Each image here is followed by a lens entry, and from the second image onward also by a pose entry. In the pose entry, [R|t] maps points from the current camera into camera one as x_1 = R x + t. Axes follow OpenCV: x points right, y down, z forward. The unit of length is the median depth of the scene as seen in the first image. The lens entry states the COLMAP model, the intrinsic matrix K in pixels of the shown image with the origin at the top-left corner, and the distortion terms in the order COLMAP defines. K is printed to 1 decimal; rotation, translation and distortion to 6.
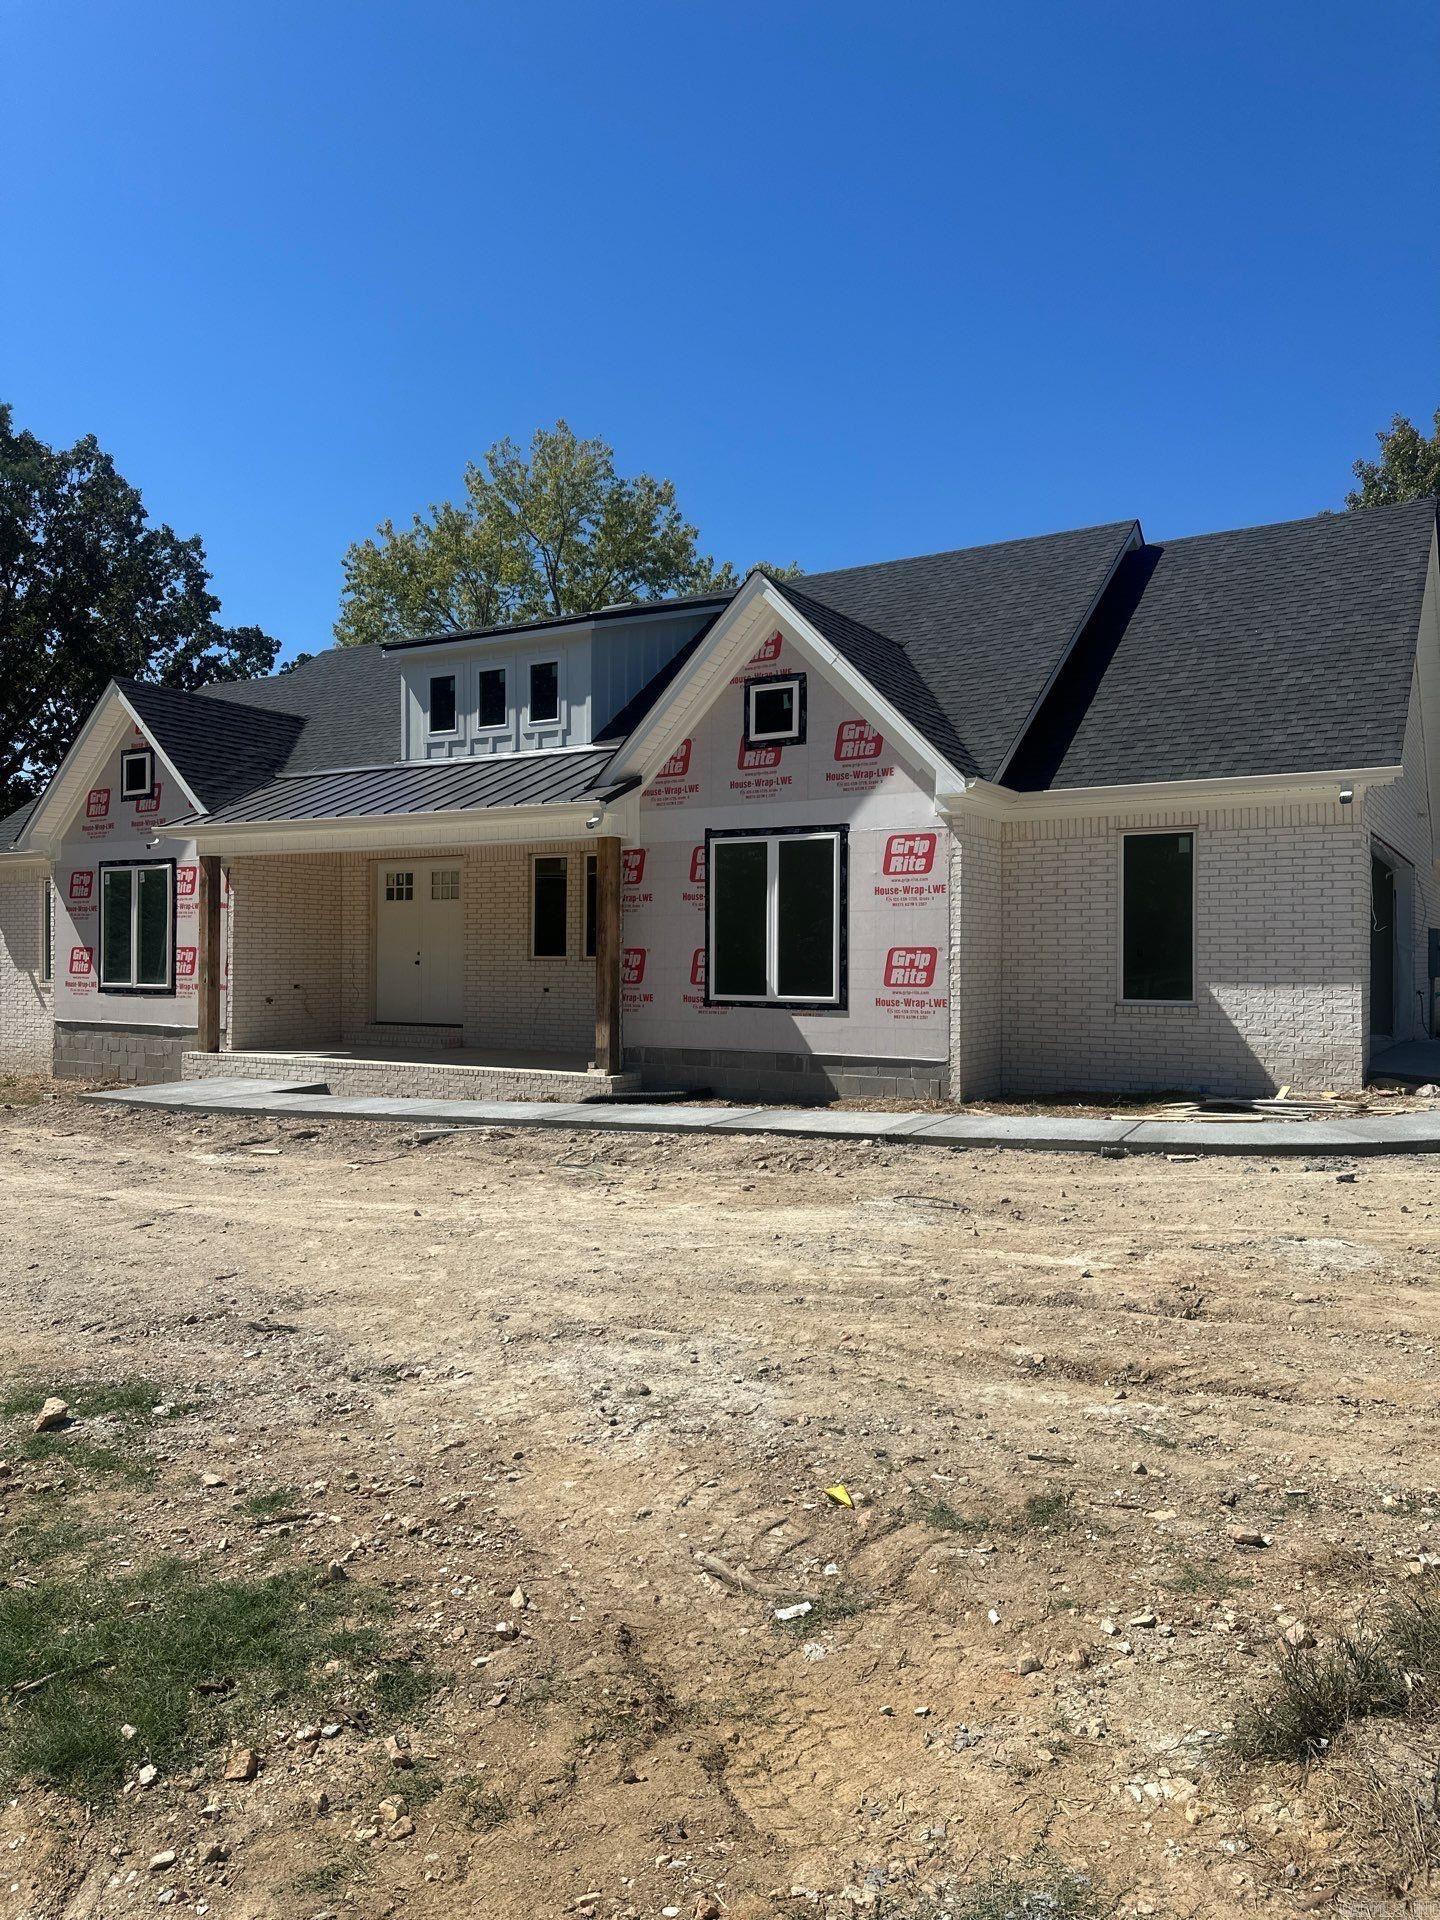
lens RADIAL K [[1366.2, 0, 719.7], [0, 1366.2, 972.0], [0, 0, 1]] dist [0.103412, -0.031829]
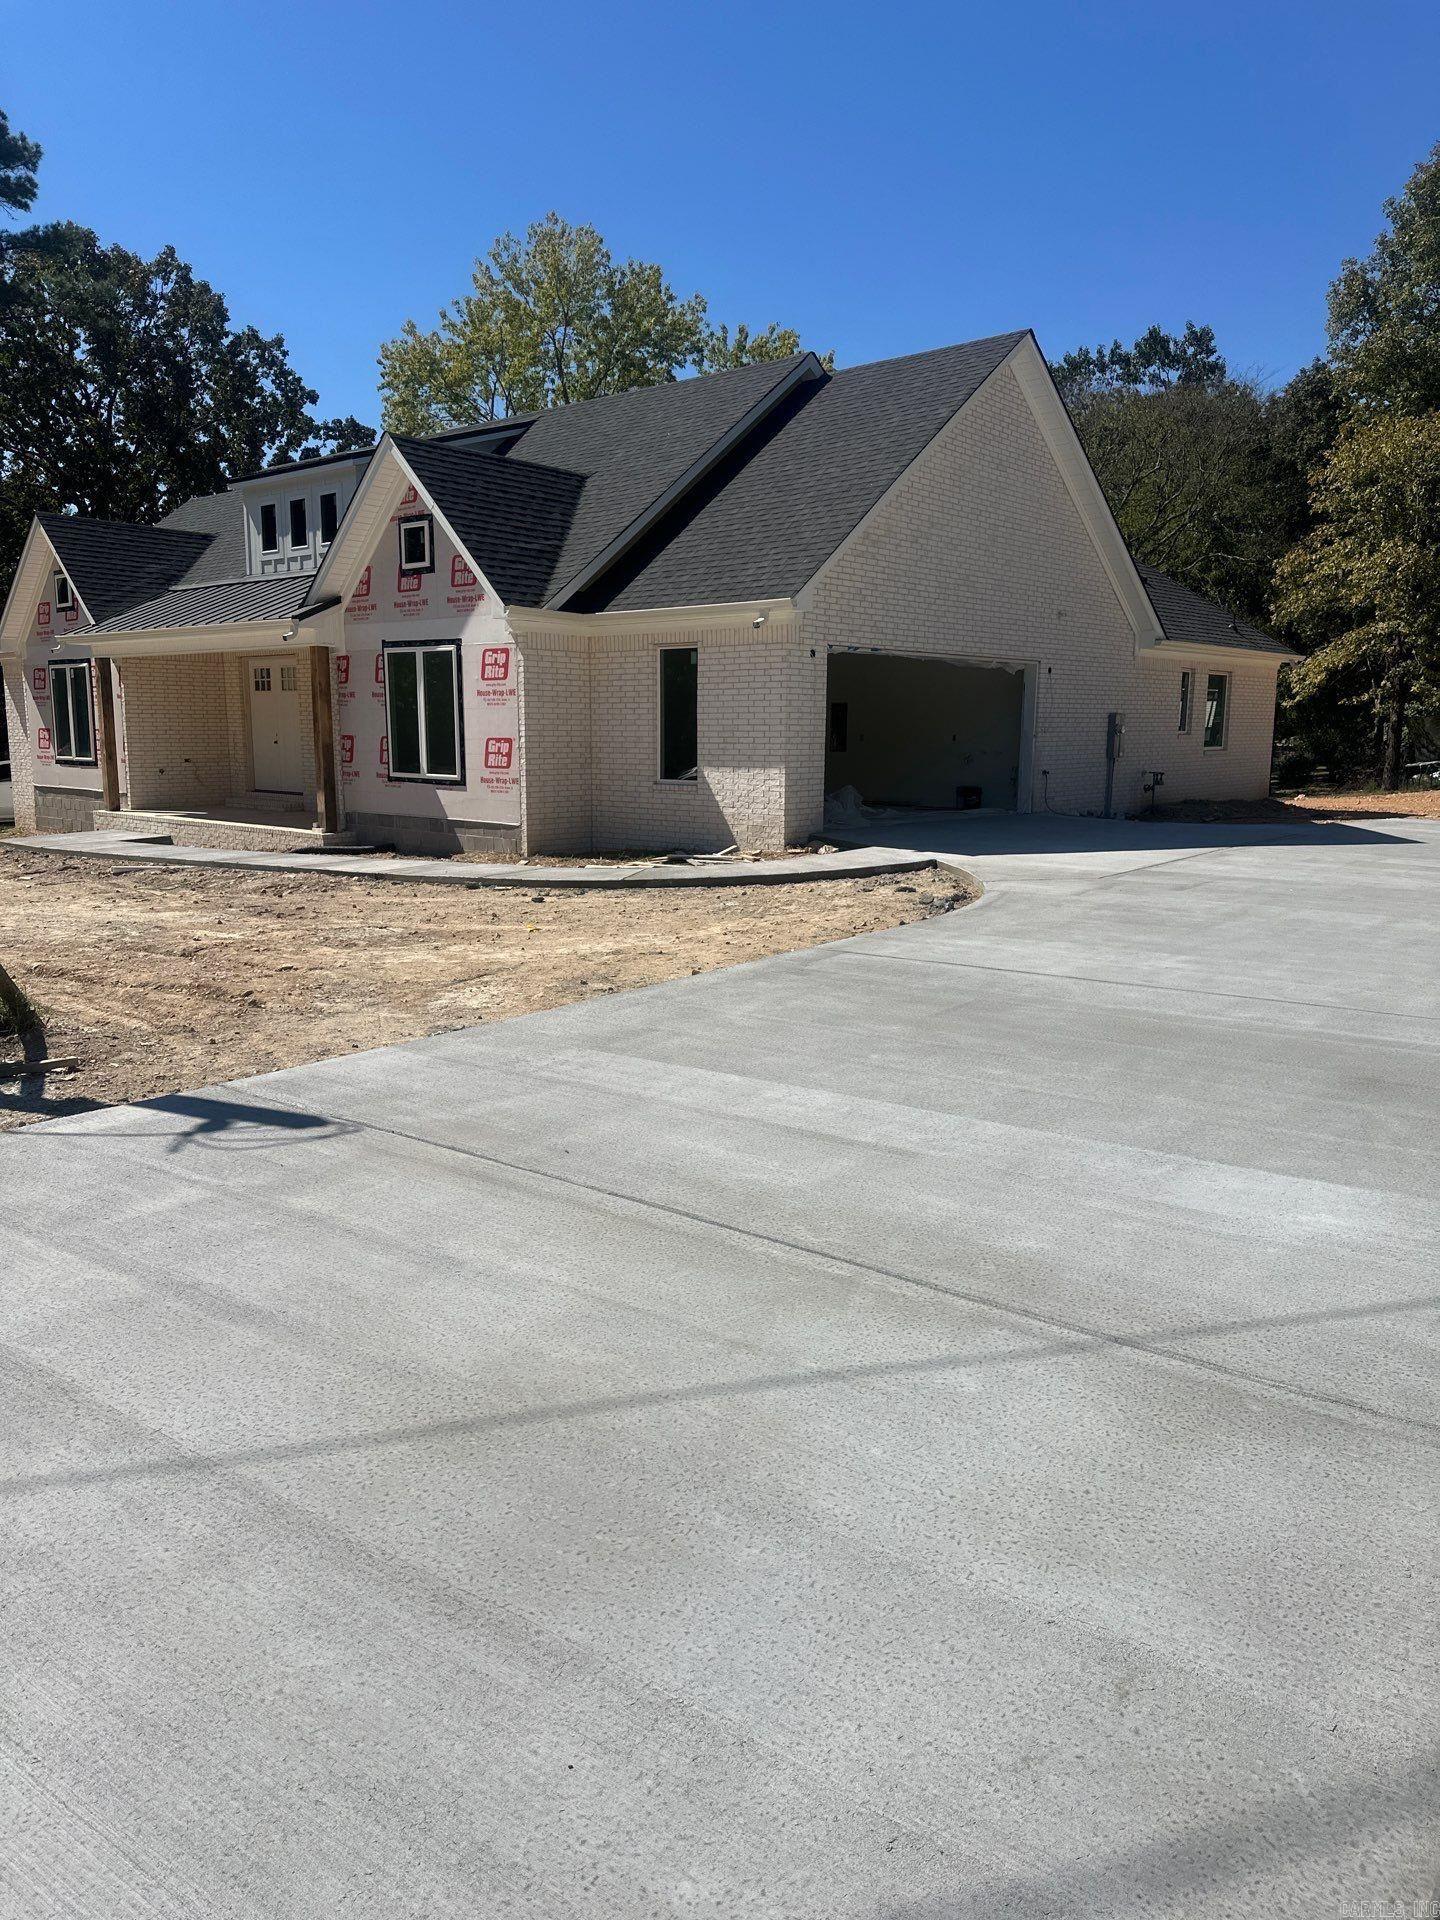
lens RADIAL K [[1366.2, 0, 731.4], [0, 1366.2, 951.6], [0, 0, 1]] dist [0.103412, -0.031829]
pose [[0.984533, 0.025981, -0.173263, 0.527570], [0.001196, 0.987924, 0.154935, -0.016828], [0.175196, -0.152746, 0.972612, -0.235057]]
